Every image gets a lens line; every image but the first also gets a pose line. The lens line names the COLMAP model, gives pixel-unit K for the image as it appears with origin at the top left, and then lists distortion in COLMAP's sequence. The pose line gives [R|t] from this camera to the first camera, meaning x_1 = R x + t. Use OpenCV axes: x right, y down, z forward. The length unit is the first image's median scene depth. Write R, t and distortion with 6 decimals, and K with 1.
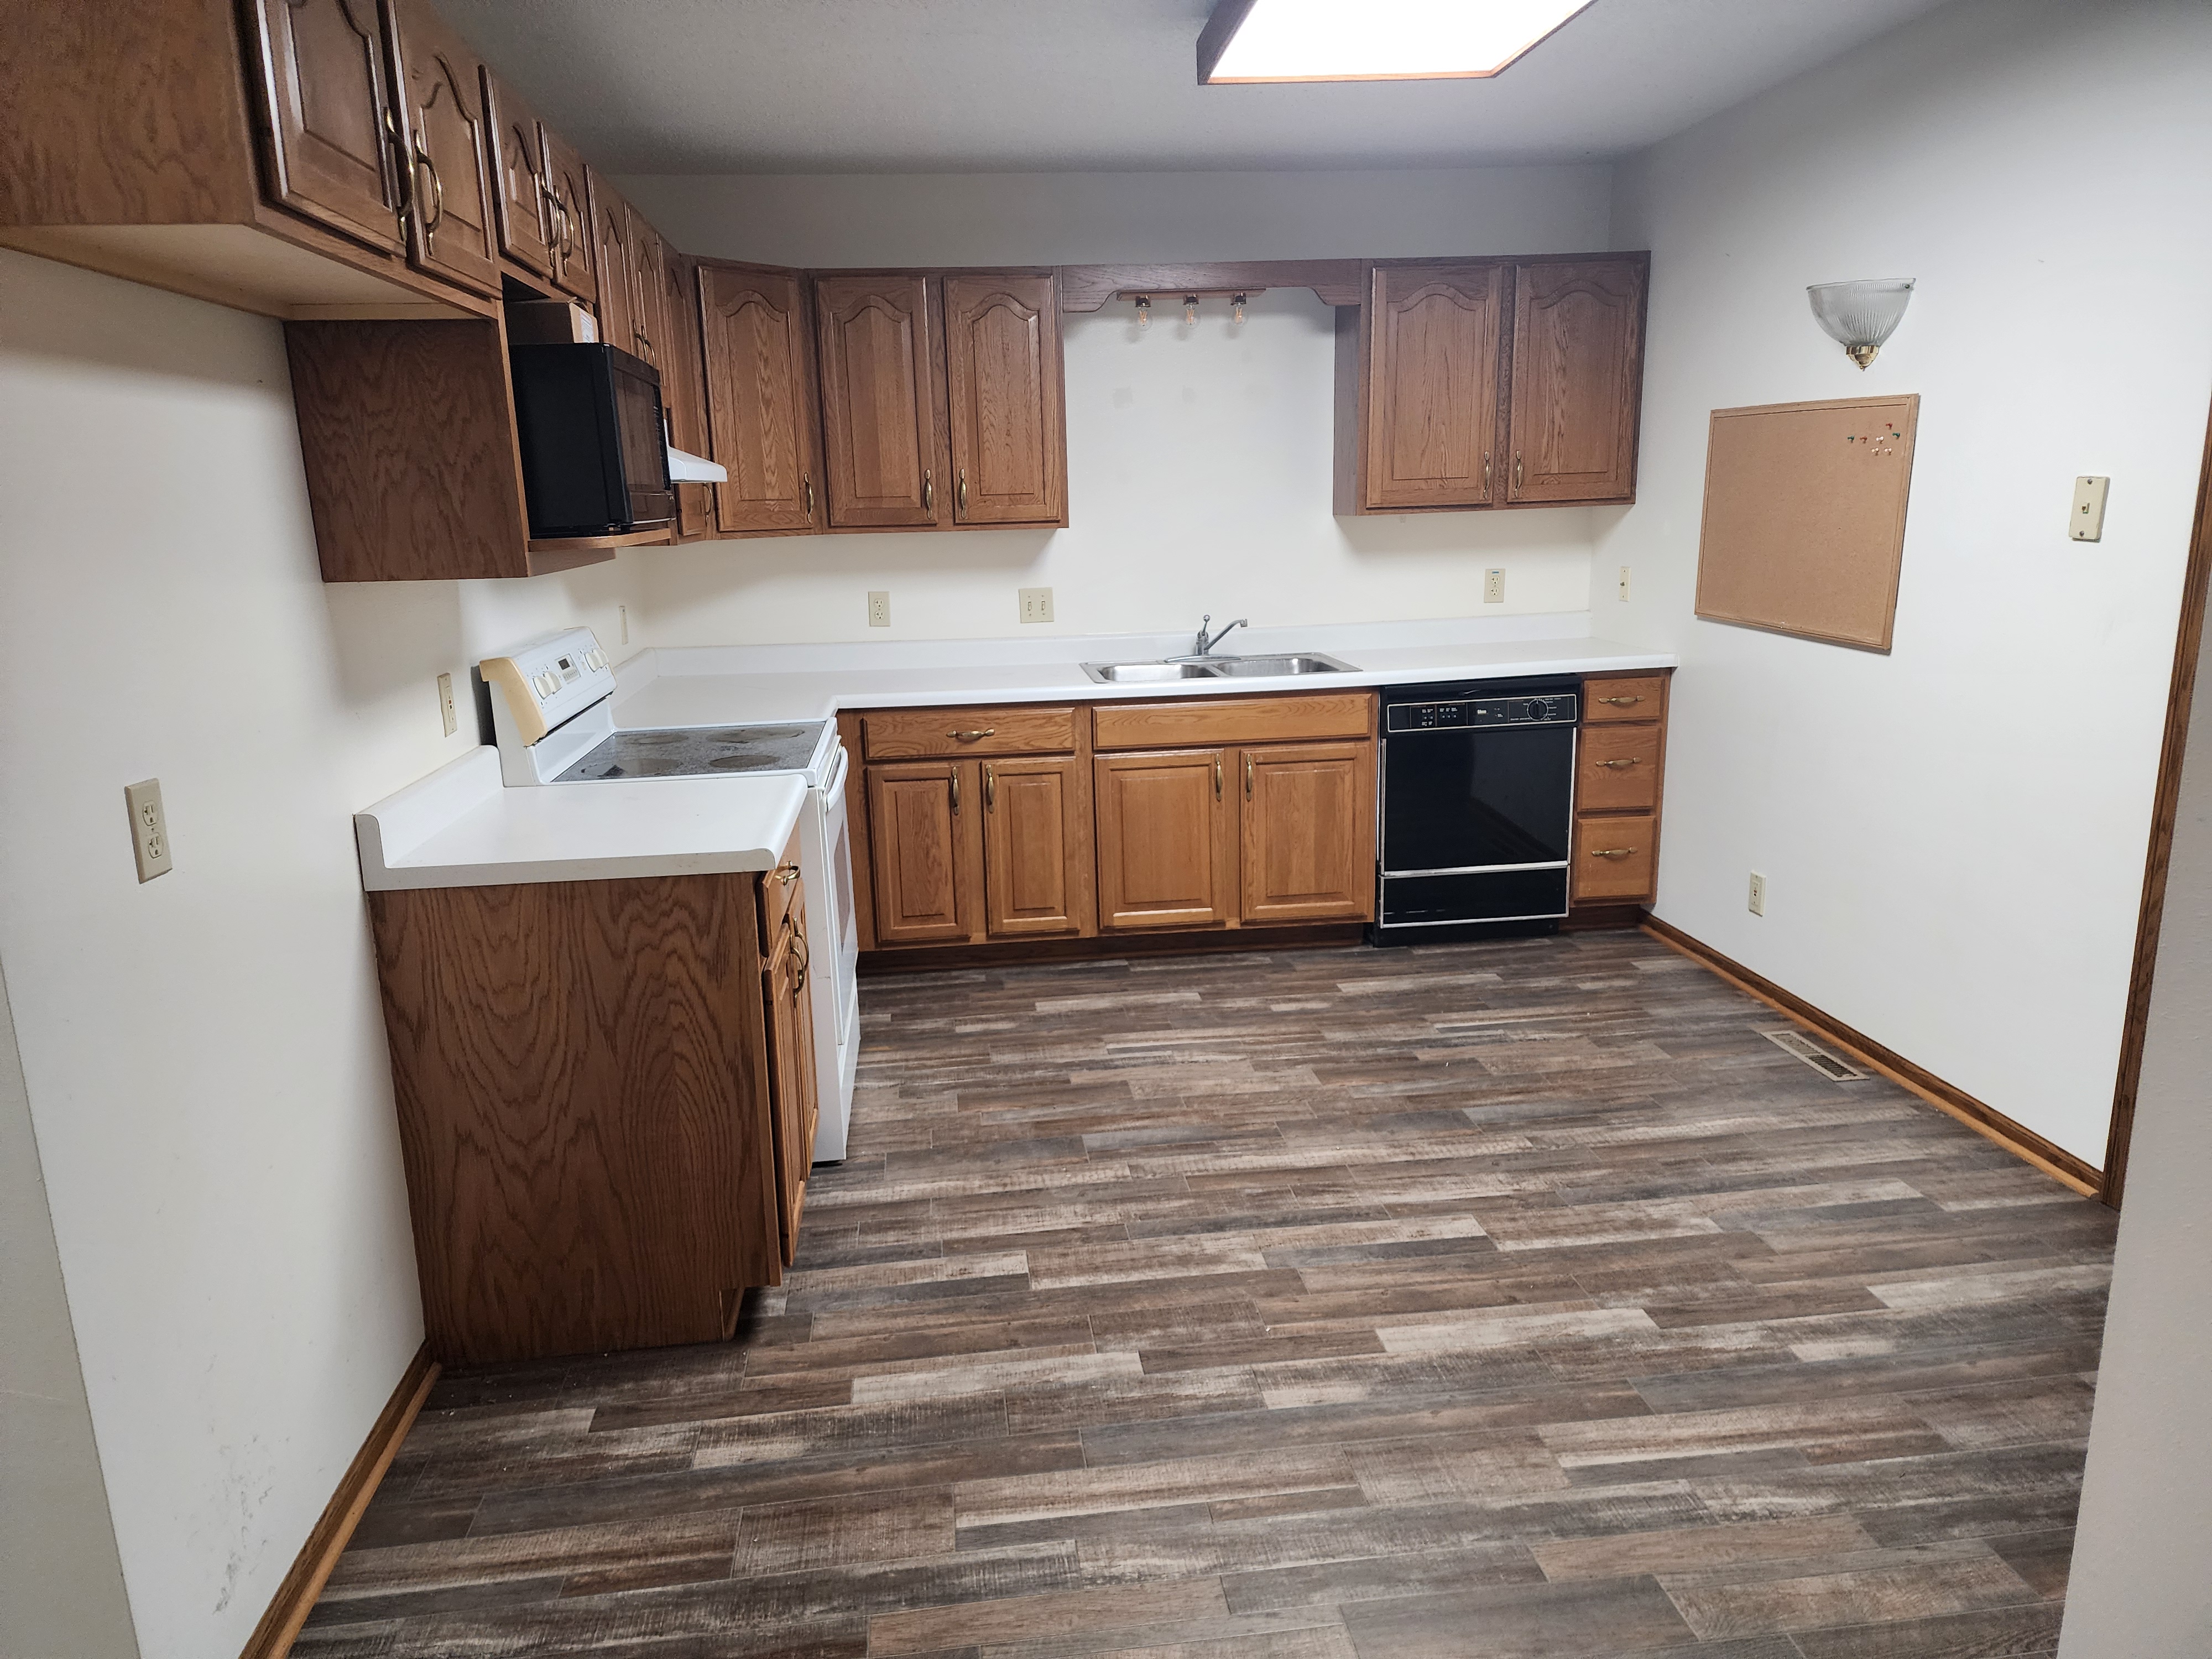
lens RADIAL K [[1499.0, 0, 1110.3], [0, 1499.0, 841.7], [0, 0, 1]] dist [0.203919, -0.364061]
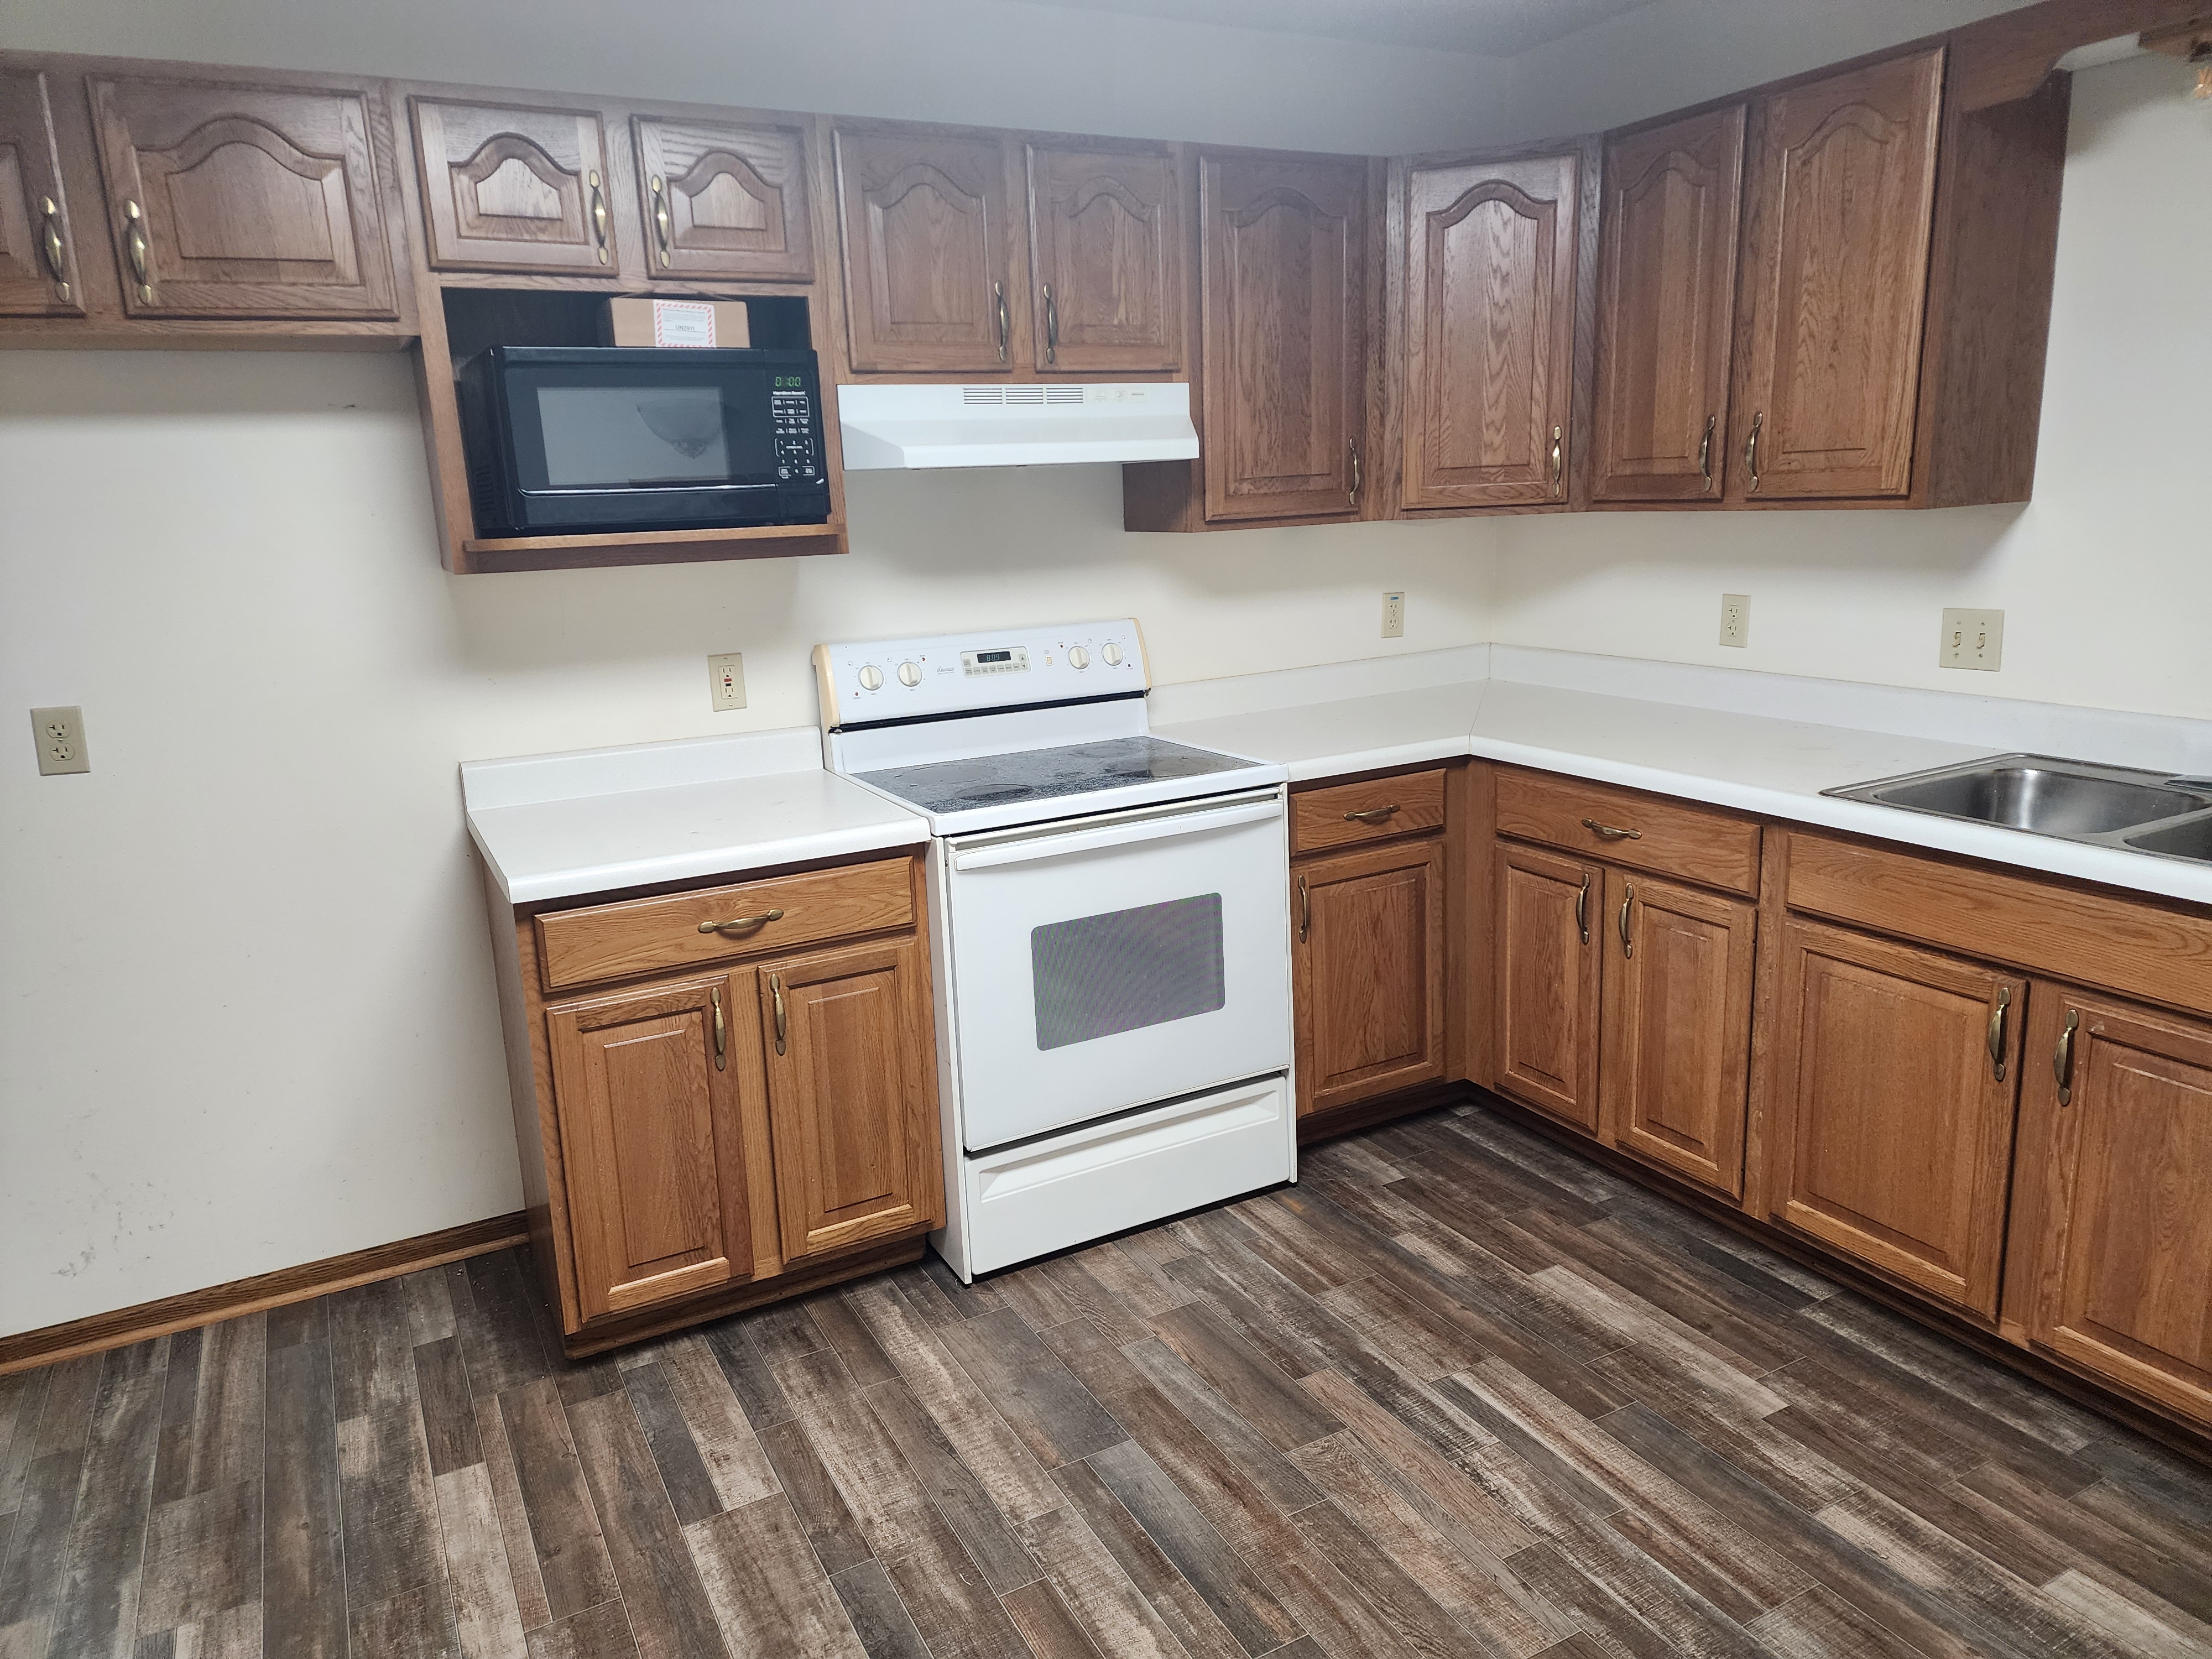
lens RADIAL K [[1500.0, 0, 1070.0], [0, 1500.0, 813.6], [0, 0, 1]] dist [0.081514, -0.071056]
pose [[0.351509, 0.218649, -0.910293, 0.401229], [-0.184807, 0.969417, 0.161487, -0.136096], [0.917762, 0.111464, 0.381167, 0.528763]]
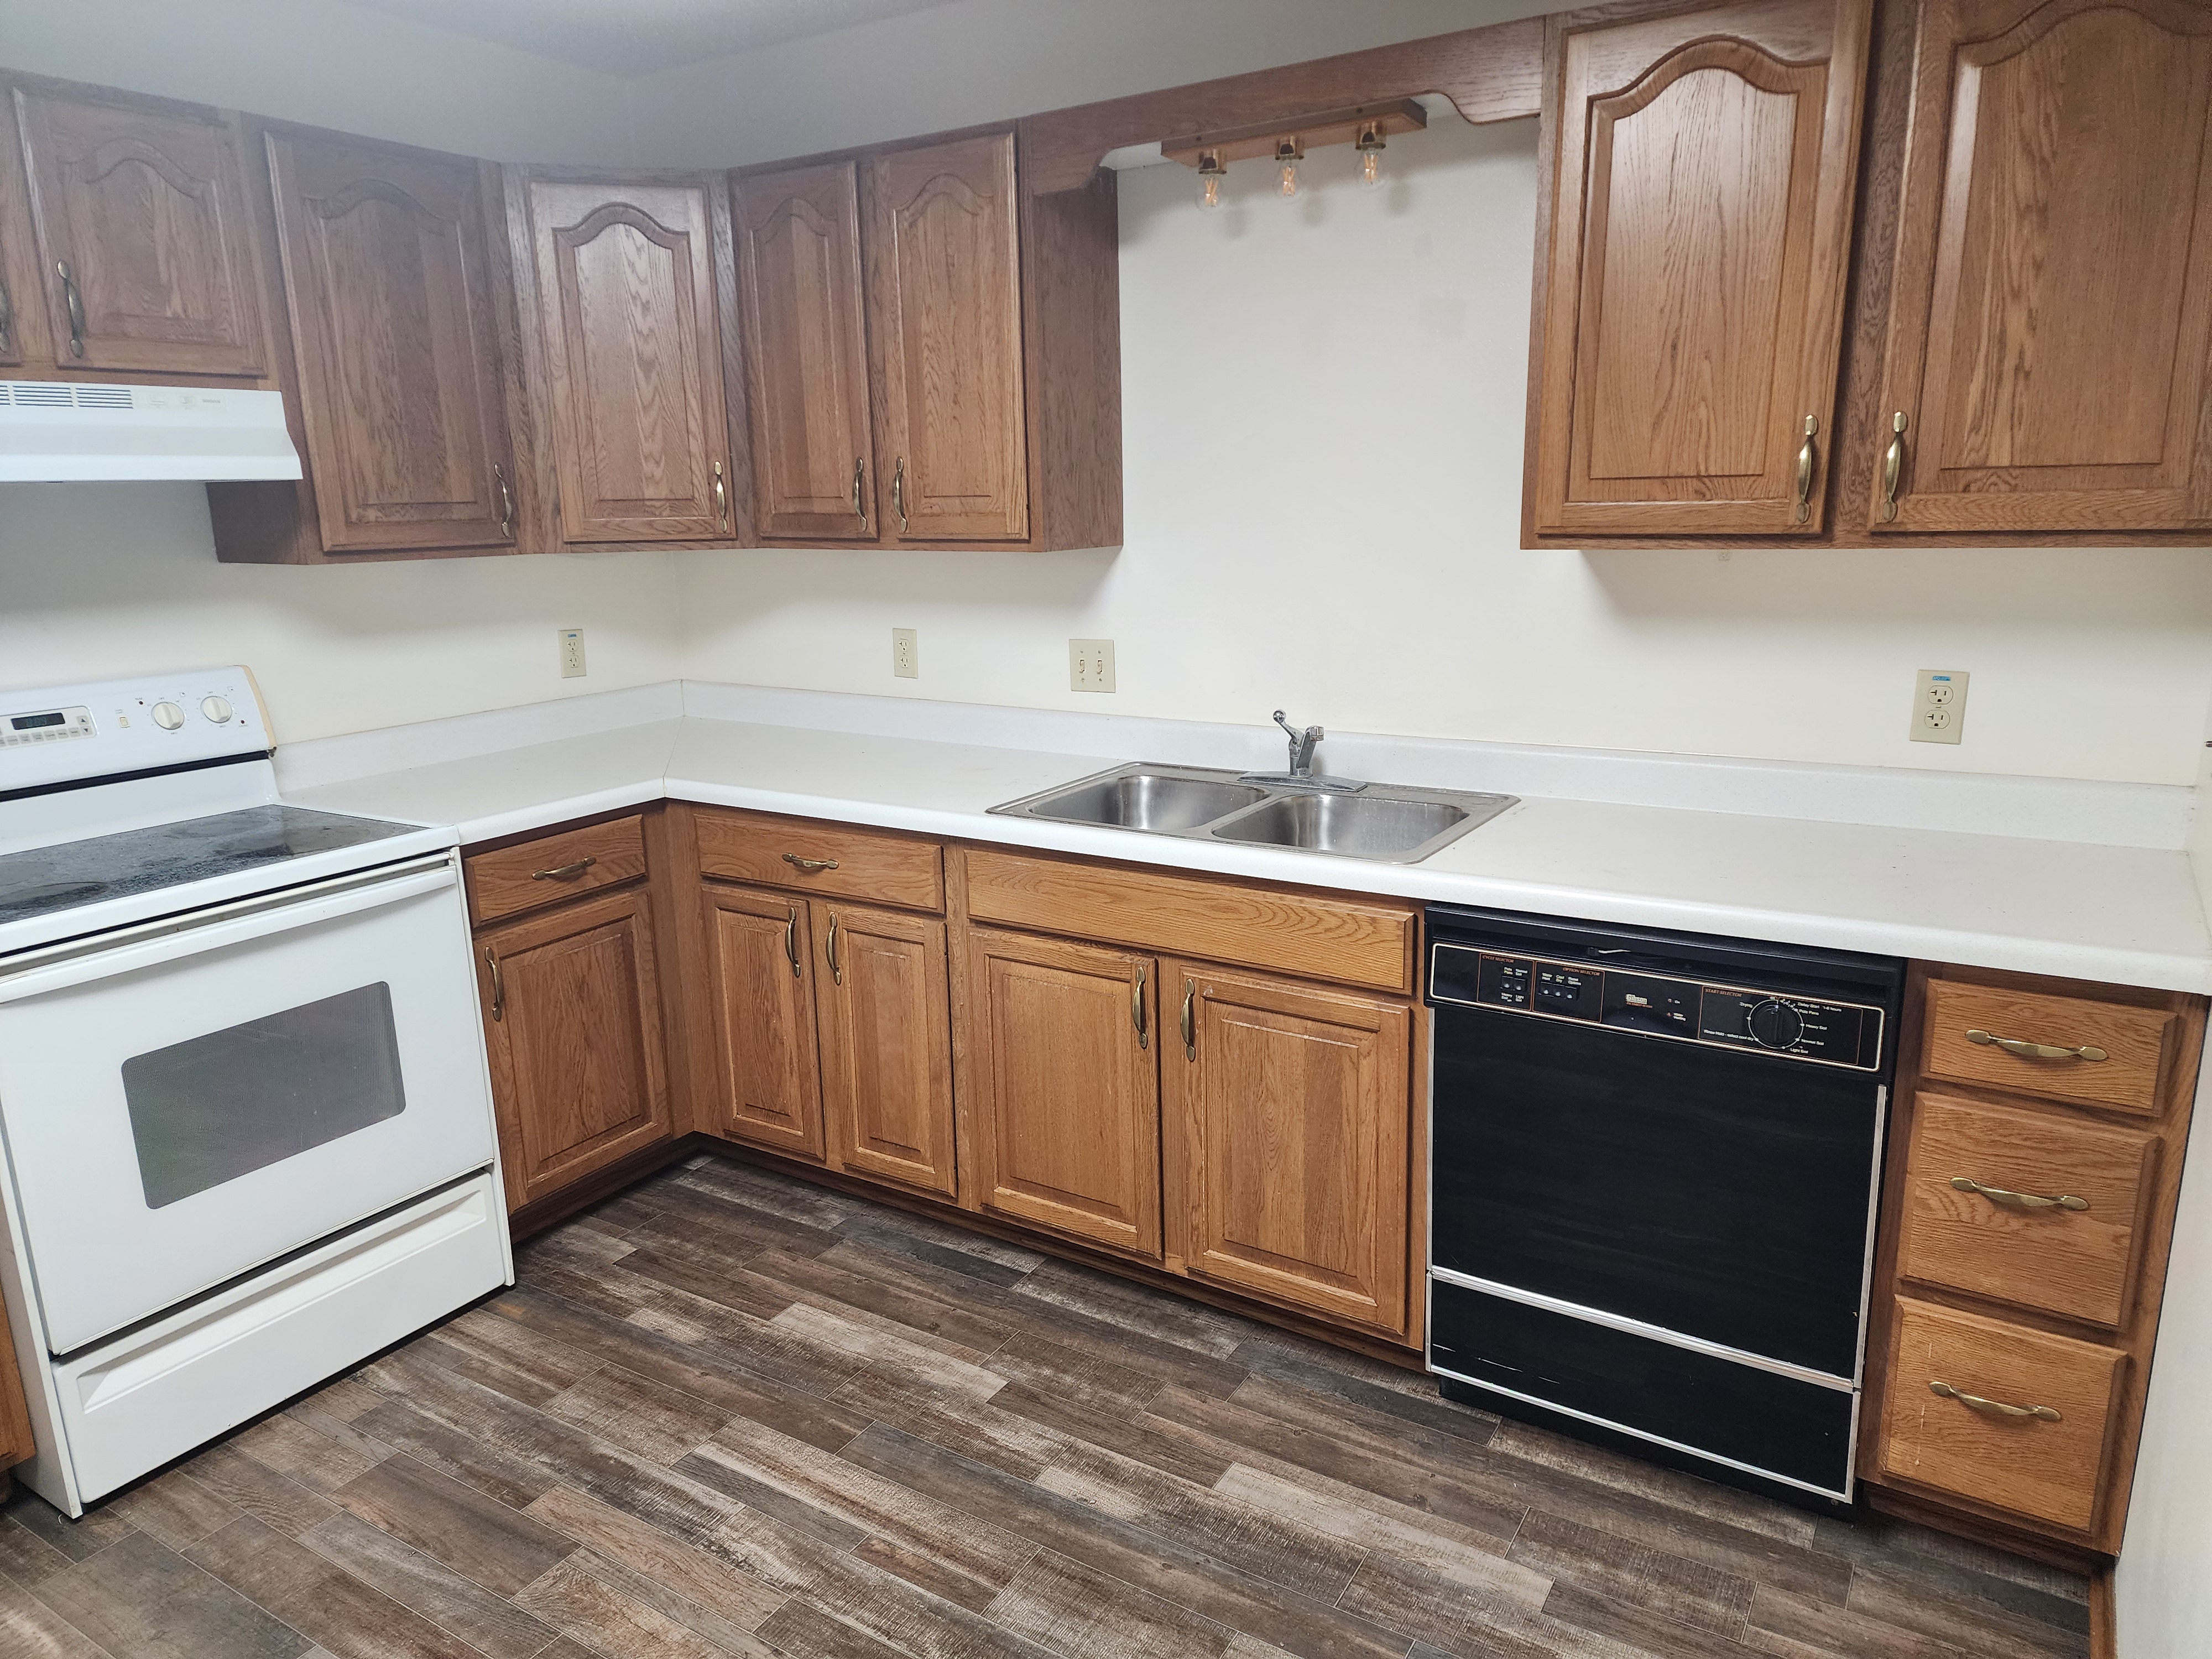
lens RADIAL K [[1503.4, 0, 1106.0], [0, 1503.4, 829.5], [0, 0, 1]] dist [0.106227, -0.105566]
pose [[0.774200, 0.154382, -0.613825, 0.395074], [-0.146973, 0.987138, 0.062901, -0.141480], [0.615641, 0.041518, 0.786932, 0.550161]]
